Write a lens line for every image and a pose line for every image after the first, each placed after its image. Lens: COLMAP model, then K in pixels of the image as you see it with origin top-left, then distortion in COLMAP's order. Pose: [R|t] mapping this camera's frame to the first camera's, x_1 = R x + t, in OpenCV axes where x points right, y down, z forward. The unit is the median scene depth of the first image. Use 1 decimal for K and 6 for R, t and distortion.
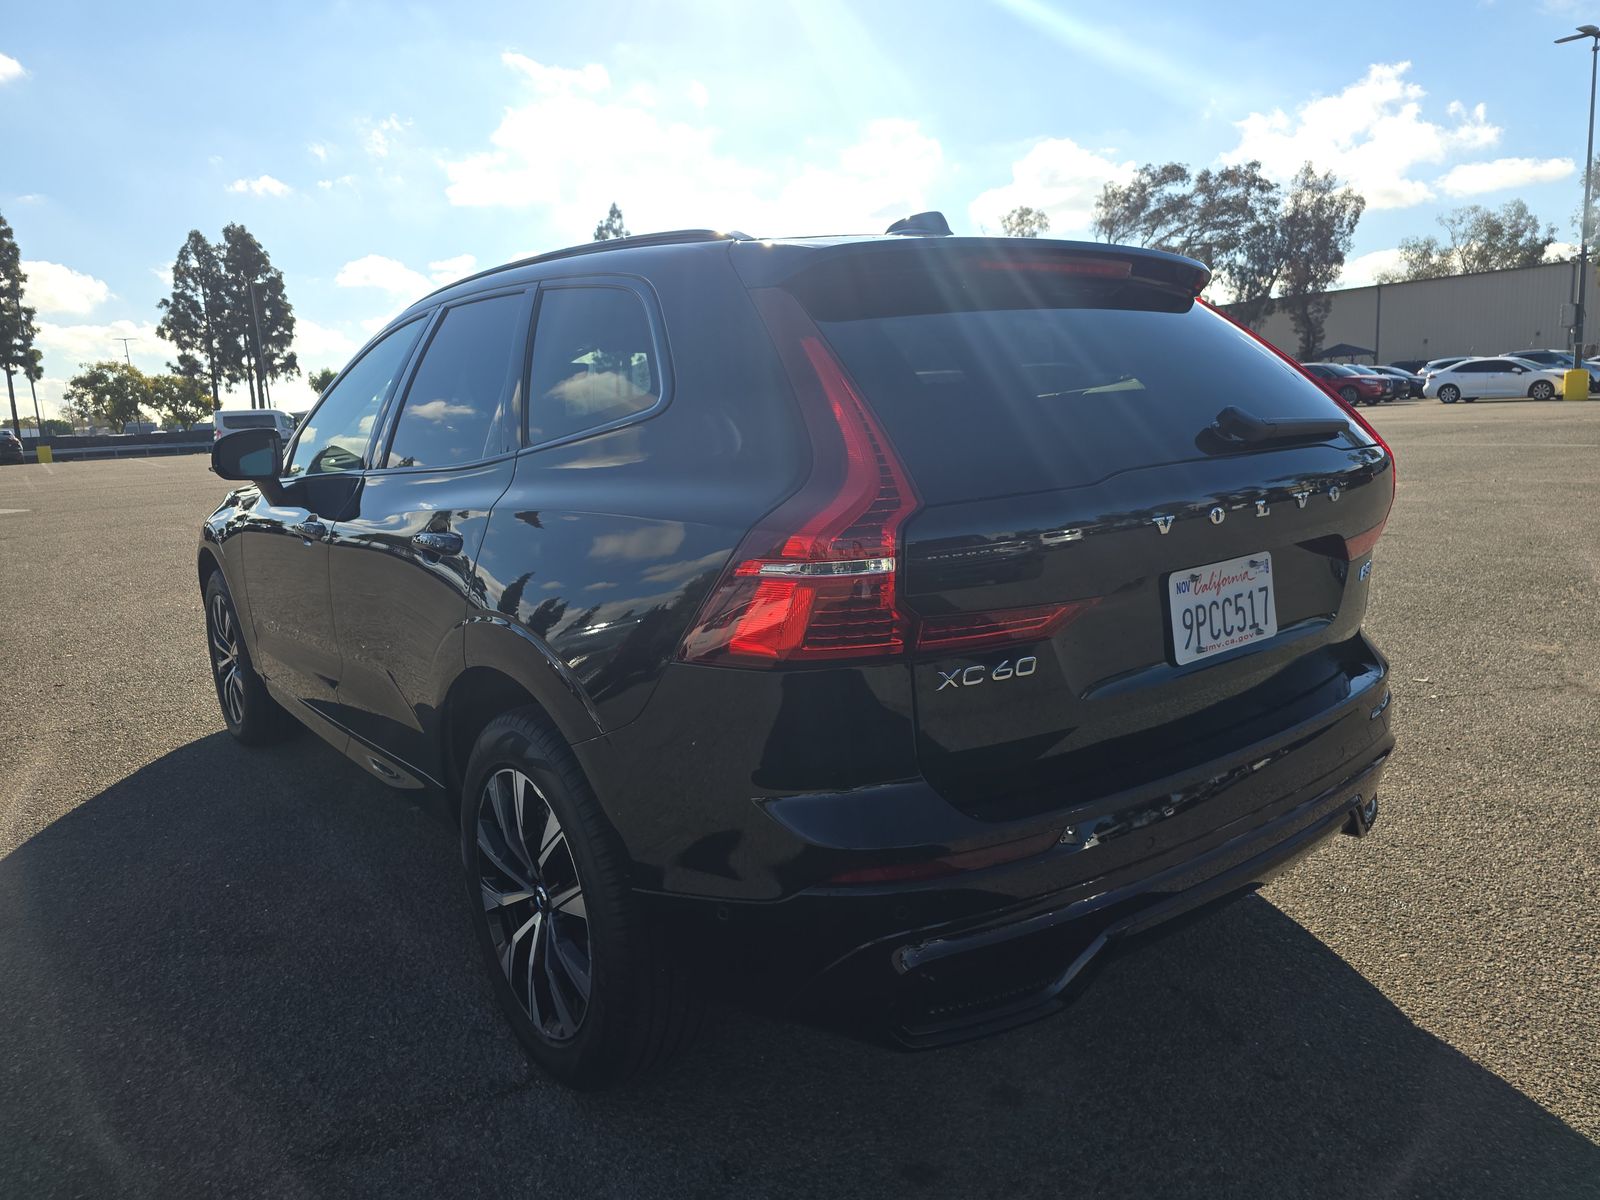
lens RADIAL K [[1091.4, 0, 793.9], [0, 1091.4, 597.7], [0, 0, 1]] dist [0.049311, -0.036889]
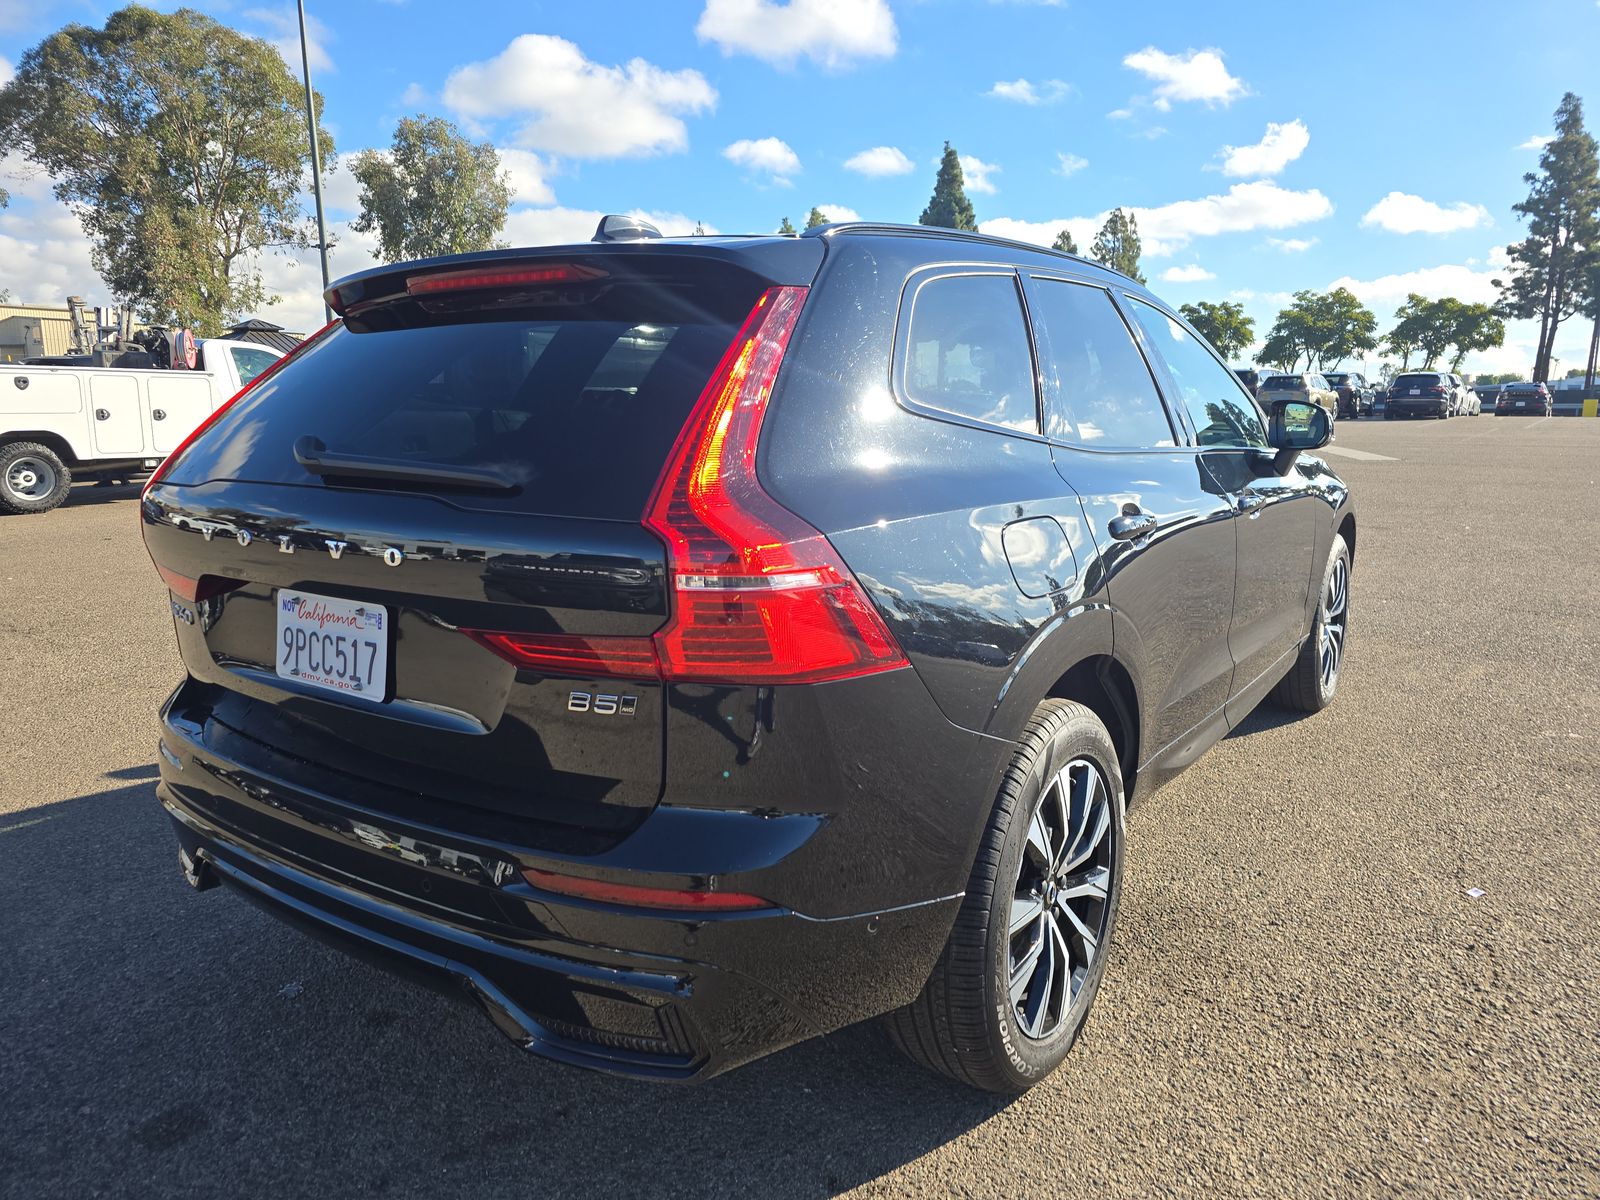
lens RADIAL K [[1091.4, 0, 790.8], [0, 1091.4, 611.2], [0, 0, 1]] dist [0.049311, -0.036889]
pose [[0.297274, 0.227127, -0.927384, 0.847158], [-0.178443, 0.967397, 0.179727, -0.160153], [0.937969, 0.112057, 0.328111, 0.642512]]
